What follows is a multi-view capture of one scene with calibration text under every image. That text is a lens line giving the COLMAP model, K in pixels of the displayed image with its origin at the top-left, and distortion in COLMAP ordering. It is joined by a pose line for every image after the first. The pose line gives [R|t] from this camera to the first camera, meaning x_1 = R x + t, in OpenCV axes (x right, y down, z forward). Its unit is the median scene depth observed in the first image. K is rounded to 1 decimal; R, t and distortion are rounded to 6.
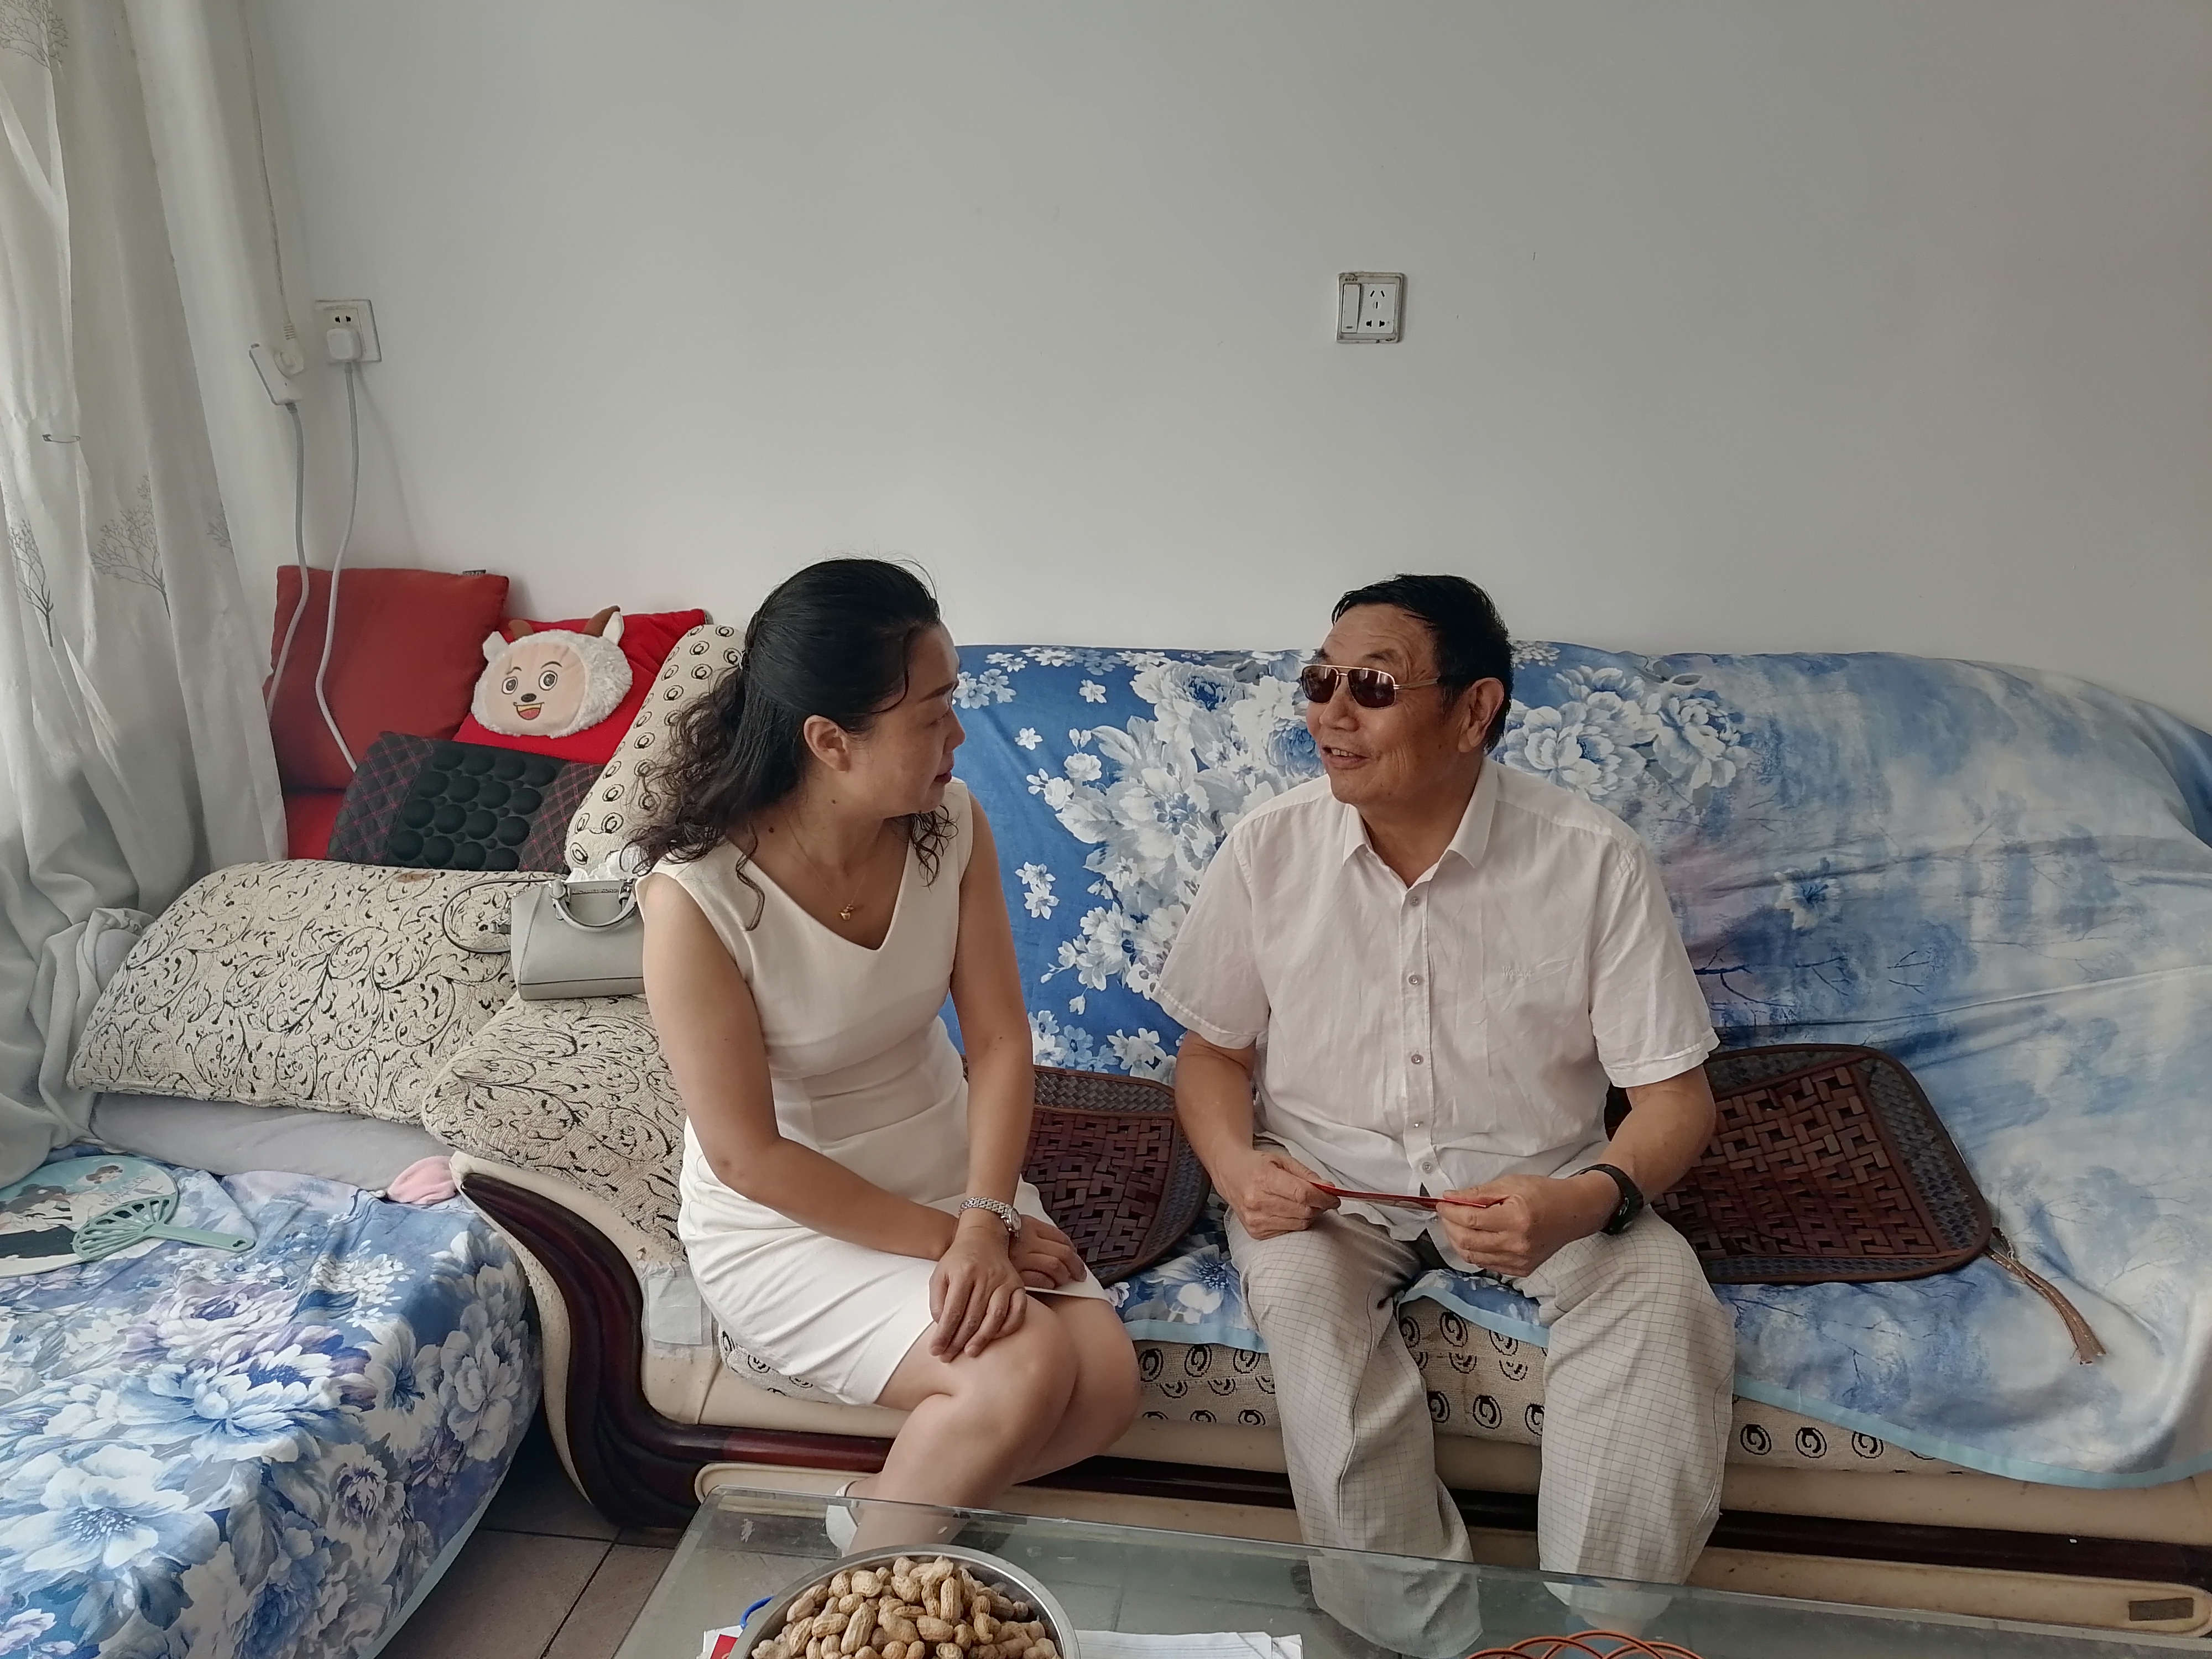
lens RADIAL K [[1736.8, 0, 1107.1], [0, 1736.8, 742.5], [0, 0, 1]] dist [0.123010, -0.182444]
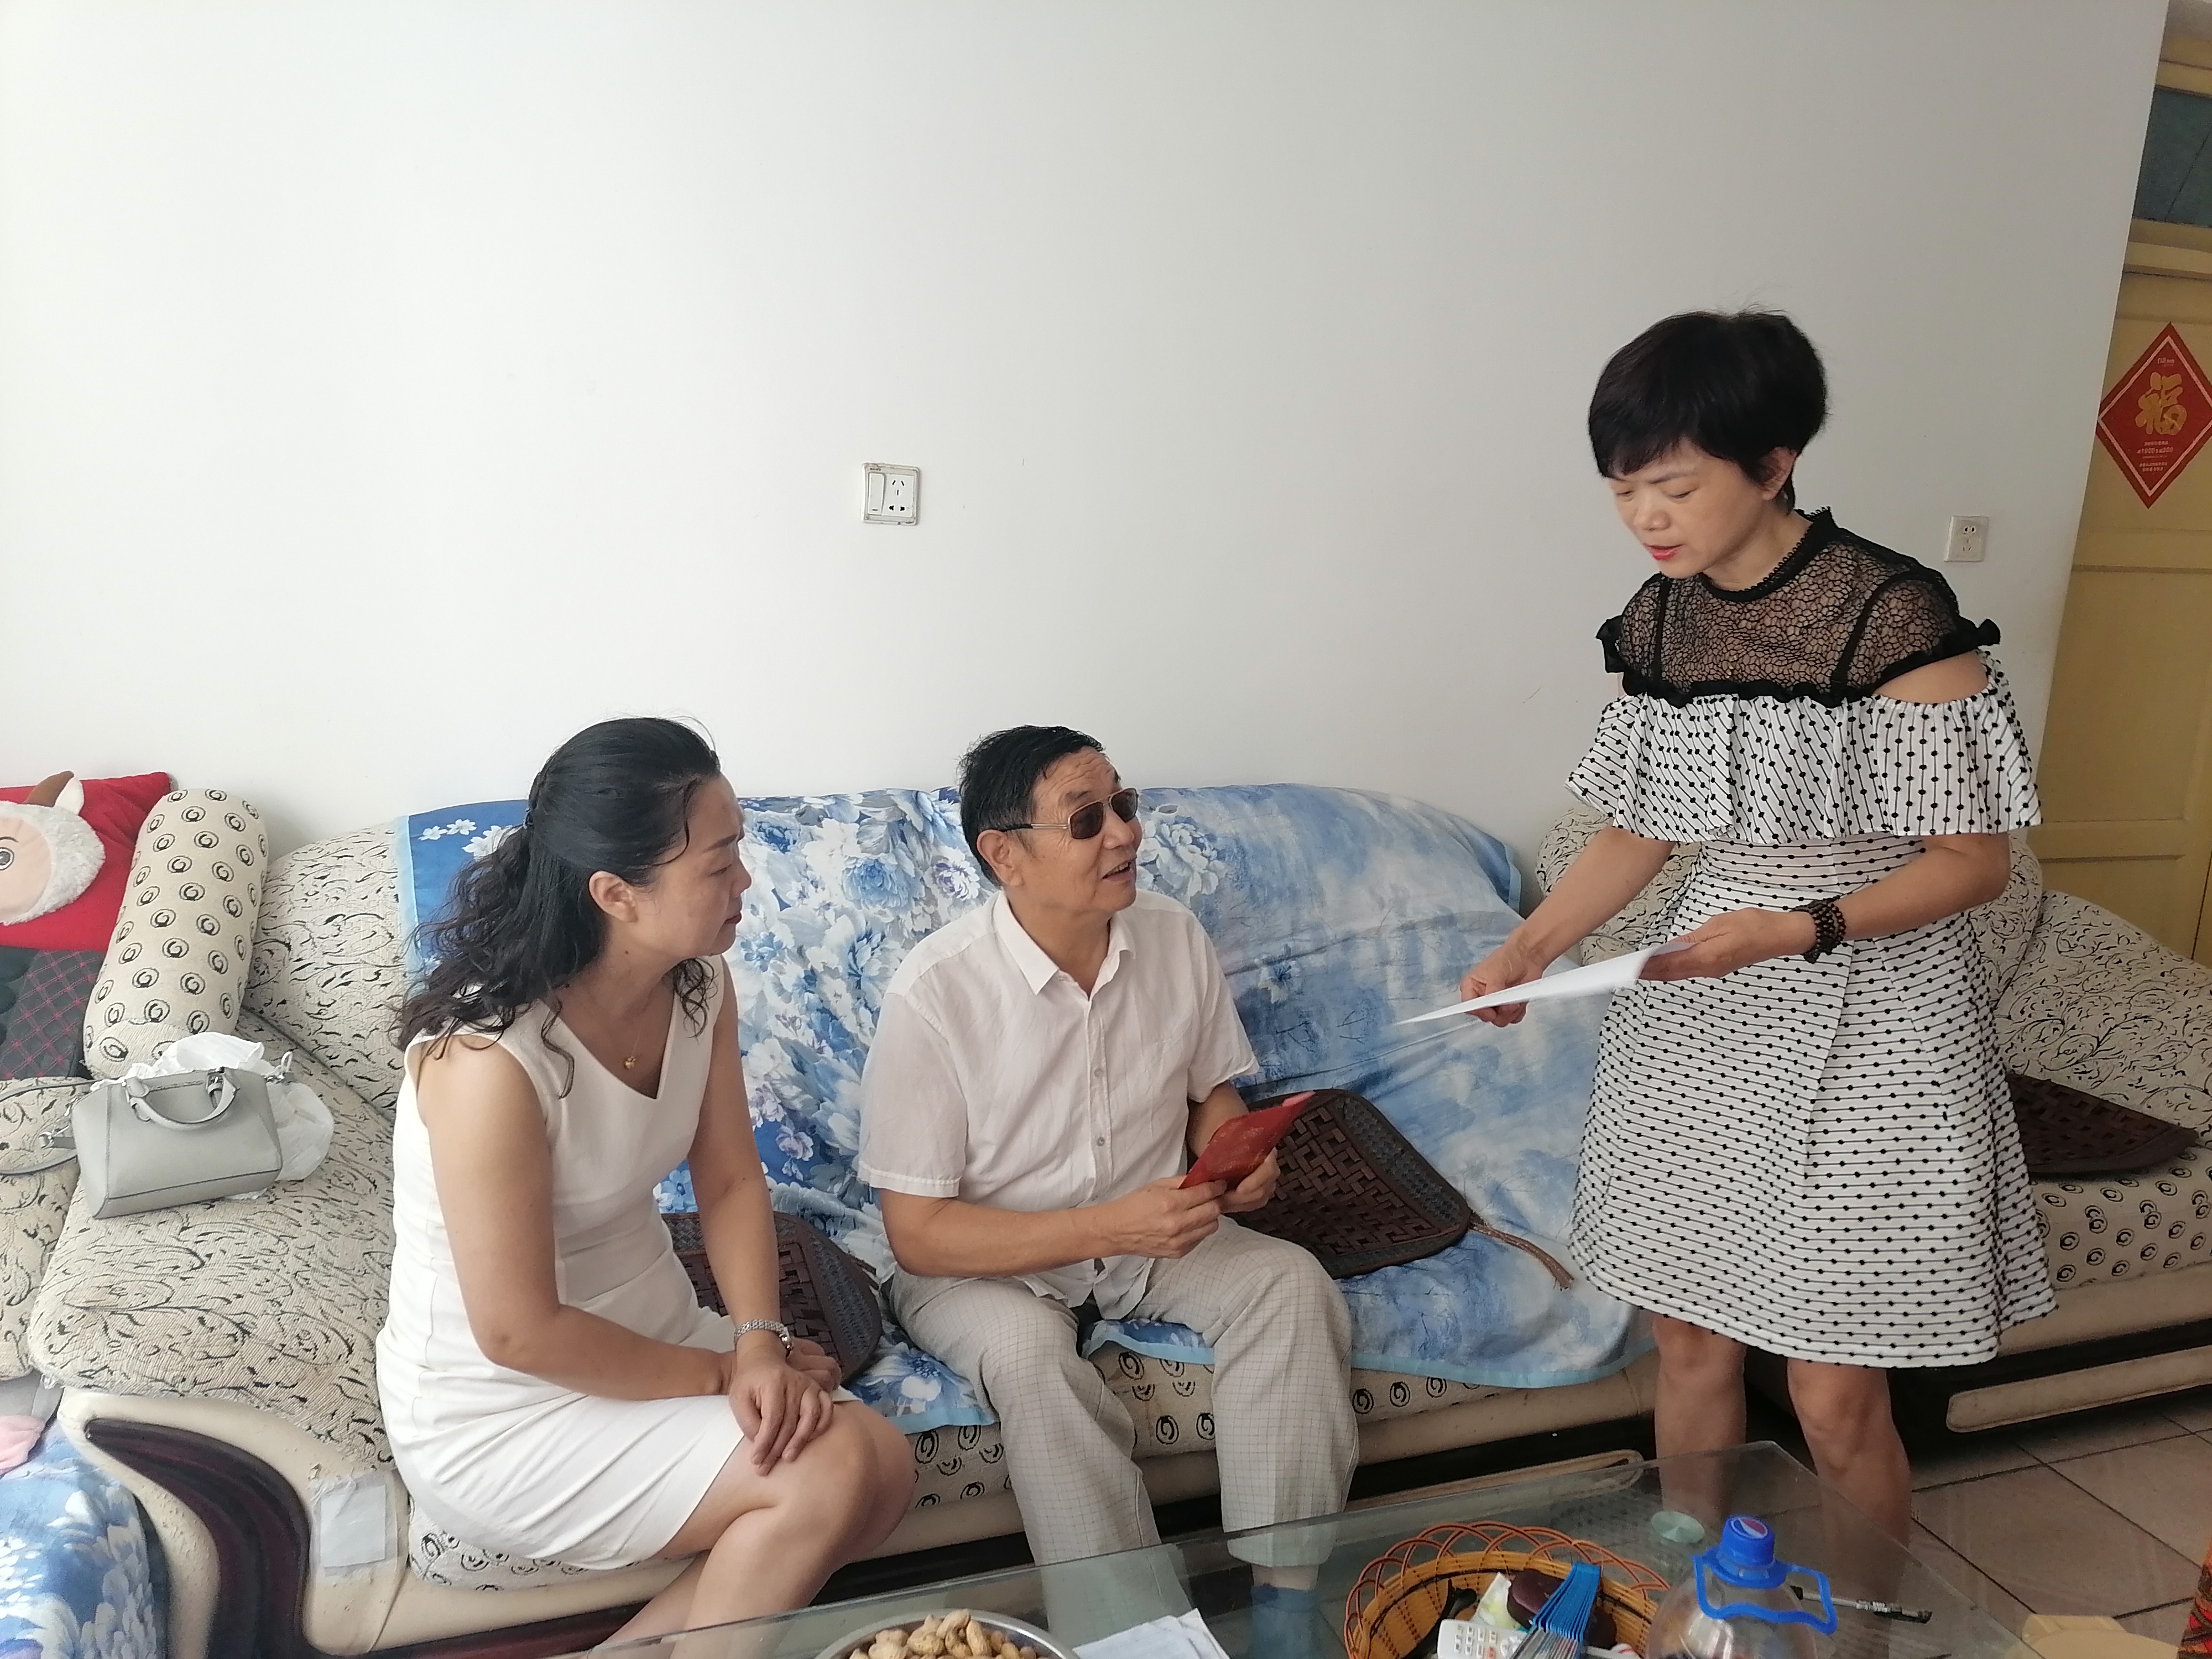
lens RADIAL K [[1746.5, 0, 1108.1], [0, 1746.5, 705.7], [0, 0, 1]] dist [0.084155, -0.088587]
pose [[0.864108, -0.003362, 0.503295, -0.350798], [0.058353, 0.993903, -0.093547, 0.004748], [-0.499912, 0.110204, 0.859036, -0.042618]]
